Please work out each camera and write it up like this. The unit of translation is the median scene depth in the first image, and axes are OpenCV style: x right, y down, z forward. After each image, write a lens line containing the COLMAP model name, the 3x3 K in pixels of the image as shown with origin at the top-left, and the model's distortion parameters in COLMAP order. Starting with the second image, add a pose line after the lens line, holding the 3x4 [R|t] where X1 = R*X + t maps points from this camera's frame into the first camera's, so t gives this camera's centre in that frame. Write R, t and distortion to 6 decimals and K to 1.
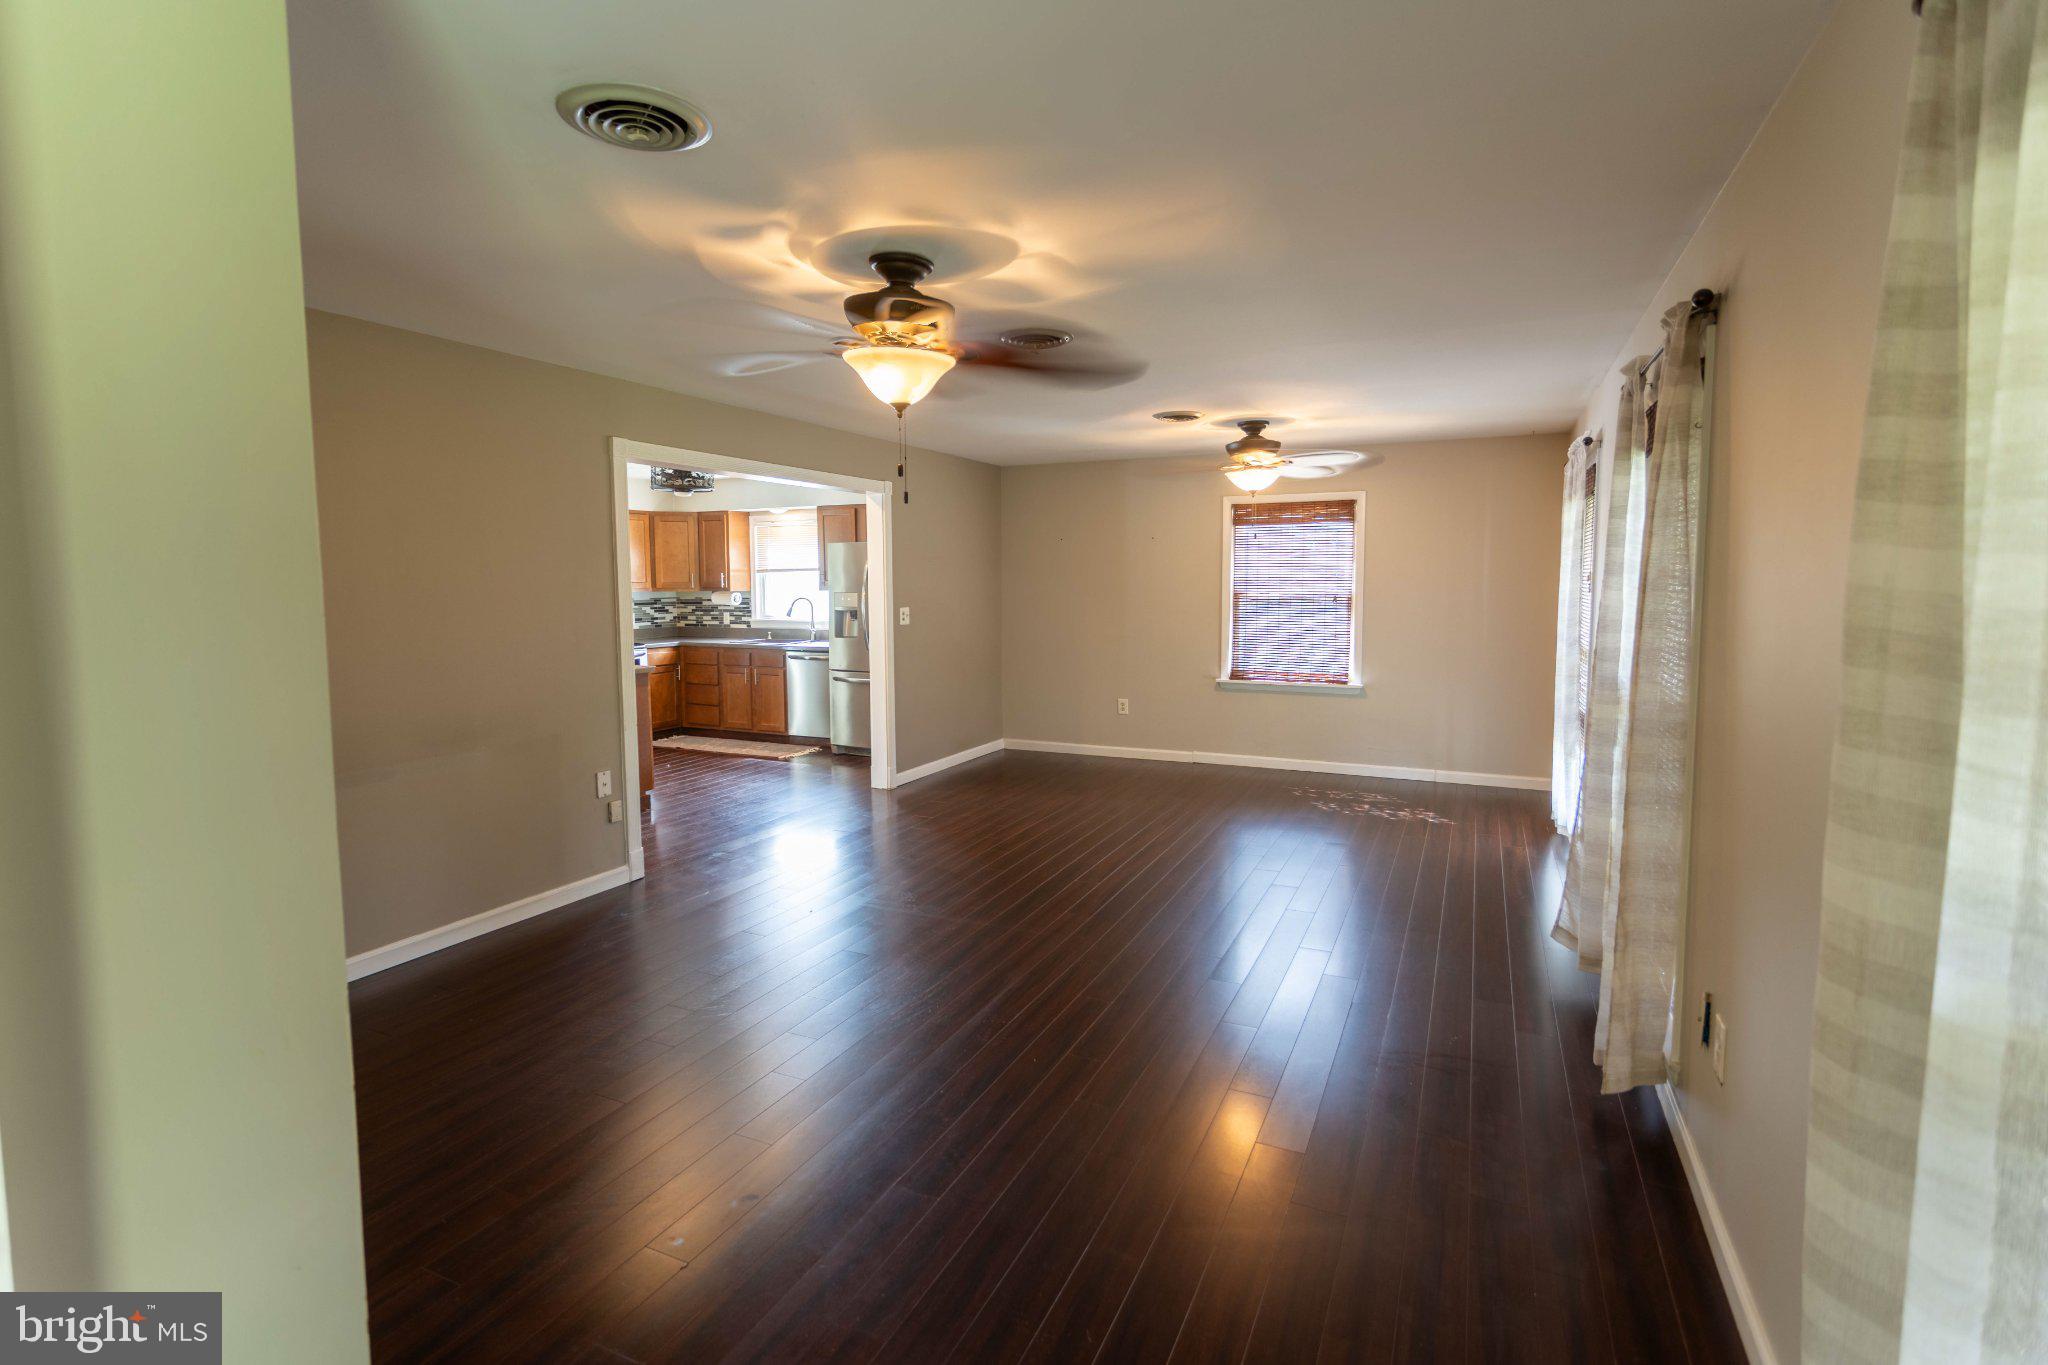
lens RADIAL K [[977.6, 0, 1009.2], [0, 977.6, 665.5], [0, 0, 1]] dist [0.005852, 0.000641]
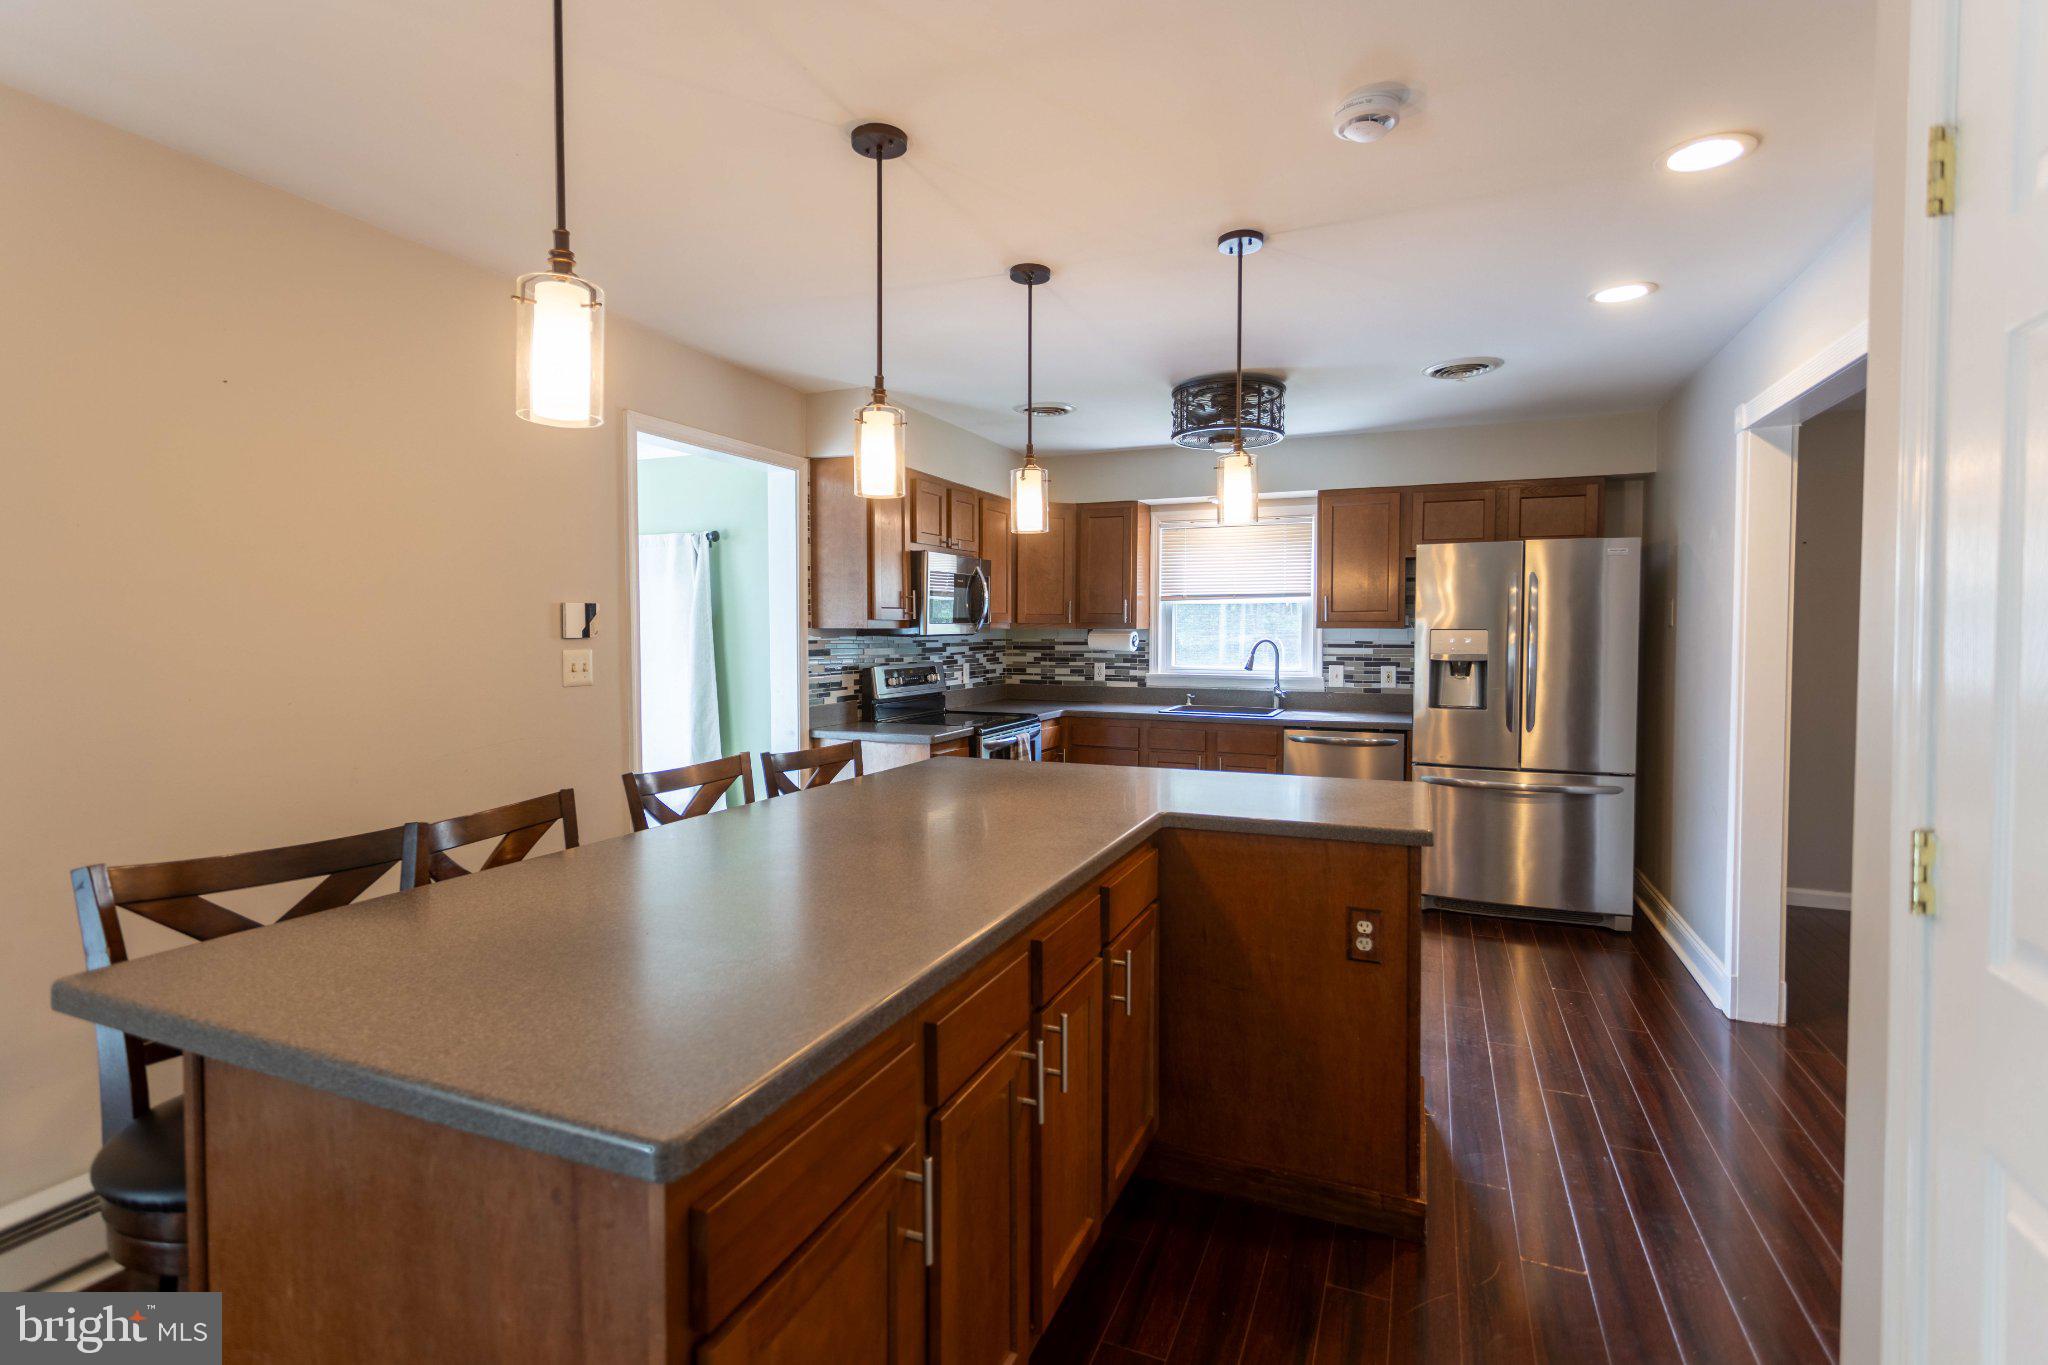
lens RADIAL K [[977.6, 0, 1036.1], [0, 977.6, 669.7], [0, 0, 1]] dist [0.005852, 0.000641]
pose [[0.998553, 0.003665, 0.053647, -0.375404], [-0.001172, 0.998921, -0.046426, -0.020397], [-0.053759, 0.046296, 0.997480, 0.371323]]
